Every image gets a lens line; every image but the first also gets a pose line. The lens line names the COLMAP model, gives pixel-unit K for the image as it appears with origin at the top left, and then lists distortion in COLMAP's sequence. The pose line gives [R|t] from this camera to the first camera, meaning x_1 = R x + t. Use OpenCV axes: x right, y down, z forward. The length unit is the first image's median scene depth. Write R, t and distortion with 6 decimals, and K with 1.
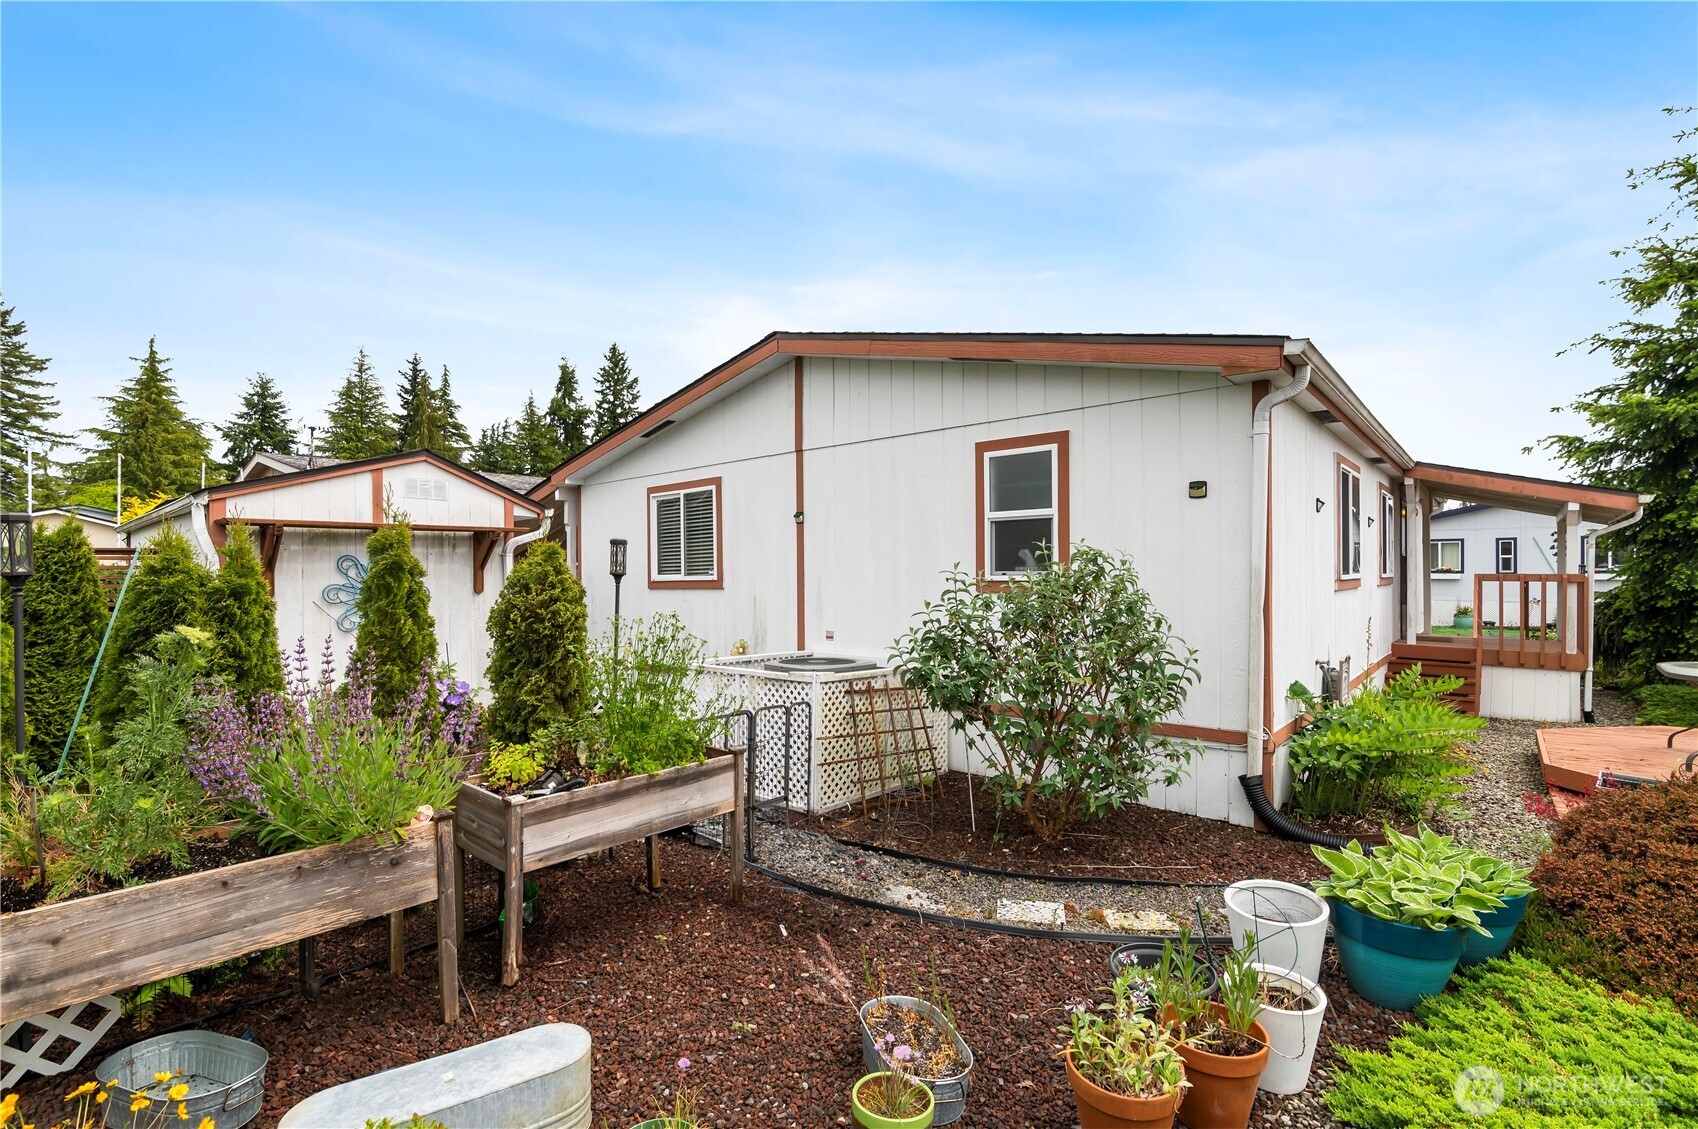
lens RADIAL K [[782.3, 0, 857.6], [0, 782.3, 572.5], [0, 0, 1]] dist [-0.017183, 0.000171]
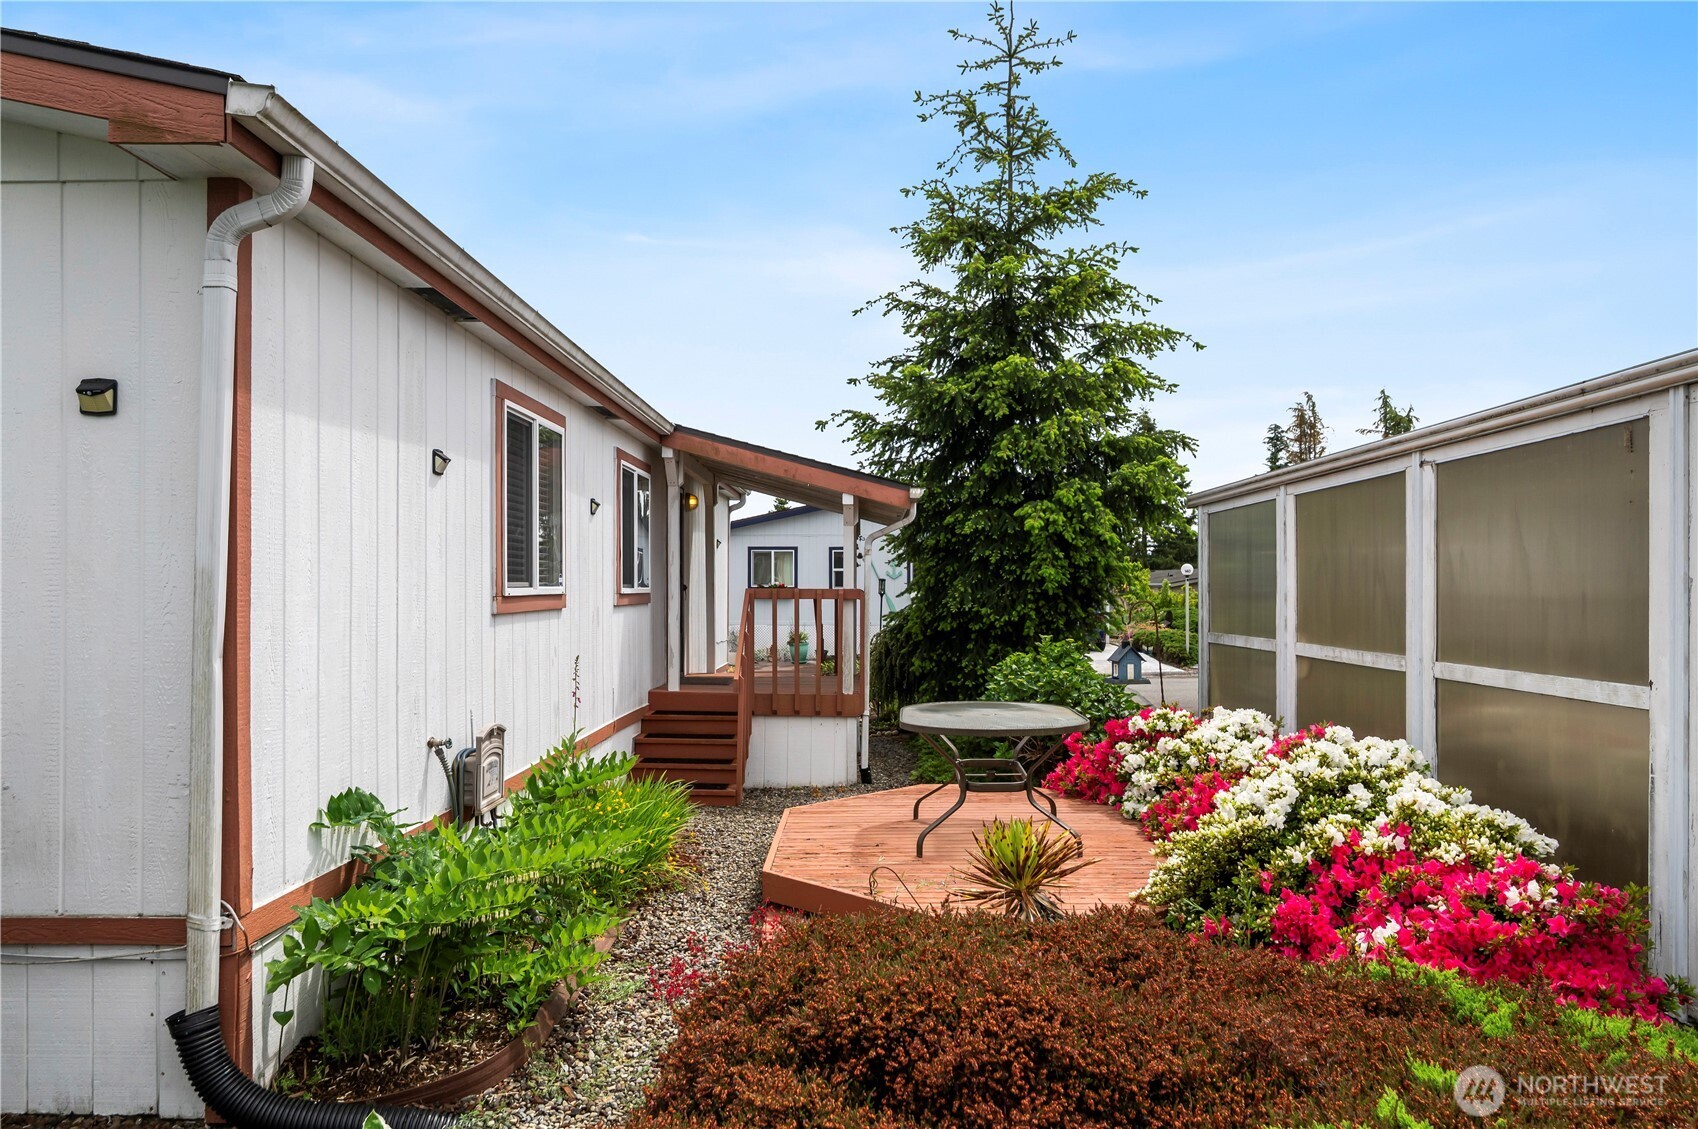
lens RADIAL K [[1181.9, 0, 849.0], [0, 1181.9, 564.5], [0, 0, 1]] dist [-0.032915, 0.001761]
pose [[0.769286, 0.015681, 0.638712, 0.171104], [-0.002361, 0.999762, -0.021701, 0.002969], [-0.638900, 0.015186, 0.769140, 0.097496]]
